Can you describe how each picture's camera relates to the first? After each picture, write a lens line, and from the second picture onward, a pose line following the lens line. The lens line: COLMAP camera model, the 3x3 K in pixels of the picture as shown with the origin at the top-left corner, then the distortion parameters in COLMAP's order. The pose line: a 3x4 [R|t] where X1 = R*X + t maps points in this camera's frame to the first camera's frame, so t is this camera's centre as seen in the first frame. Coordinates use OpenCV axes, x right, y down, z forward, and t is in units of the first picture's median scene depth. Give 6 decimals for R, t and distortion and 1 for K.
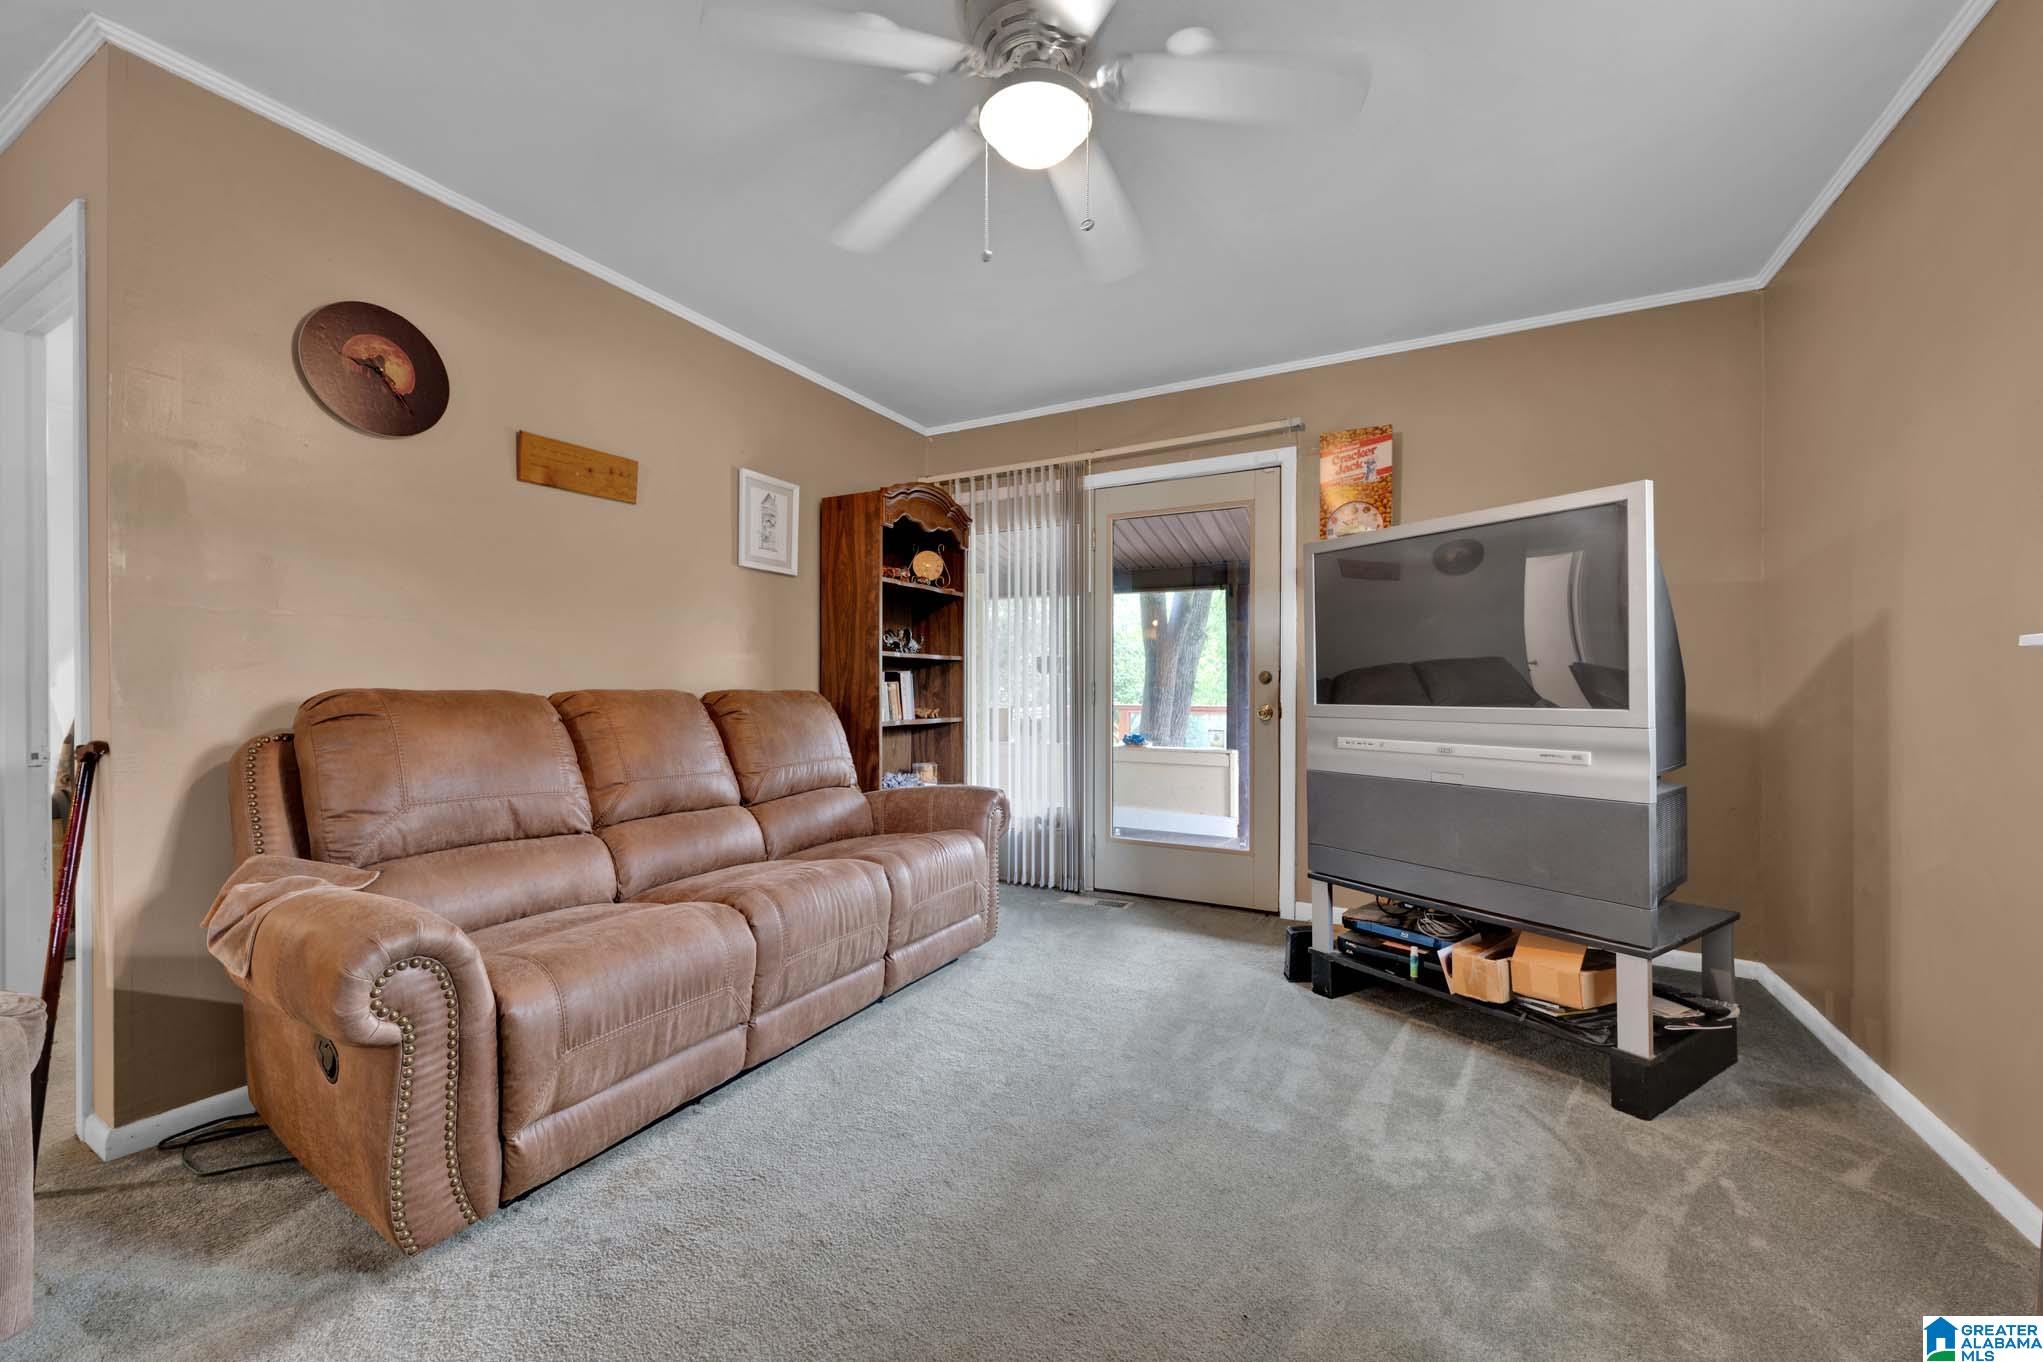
lens RADIAL K [[801.8, 0, 1021.5], [0, 801.8, 687.1], [0, 0, 1]] dist [-0.000471, -0.000128]
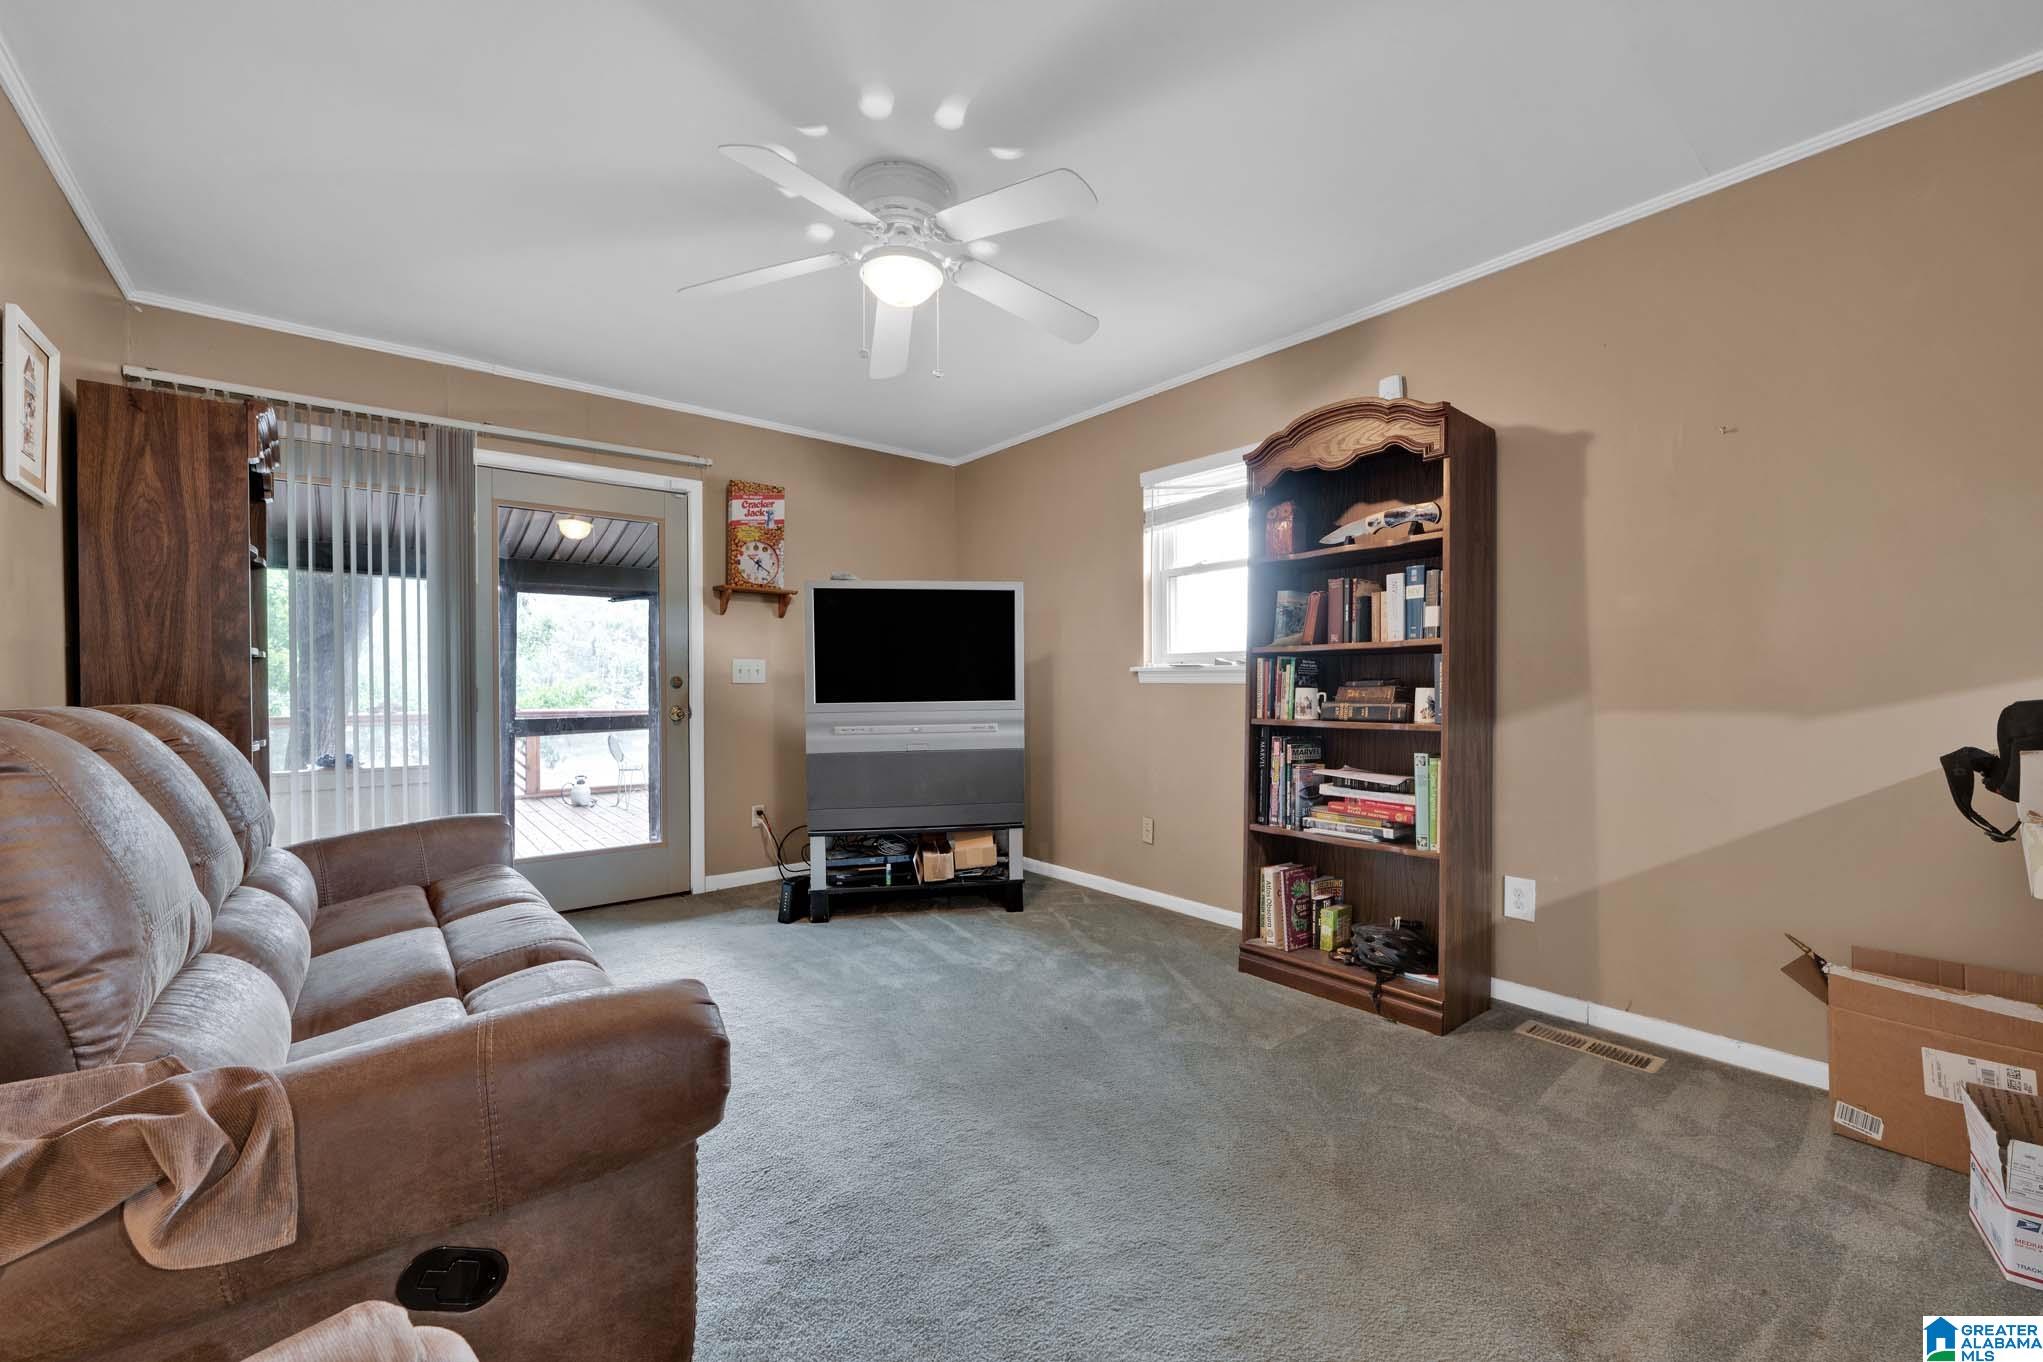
lens RADIAL K [[801.8, 0, 1021.3], [0, 801.8, 683.0], [0, 0, 1]] dist [-0.000471, -0.000128]
pose [[0.378137, -0.001190, 0.925749, -0.848902], [0.006751, 0.999976, -0.001472, -0.008748], [-0.925725, 0.006807, 0.378136, 0.219541]]
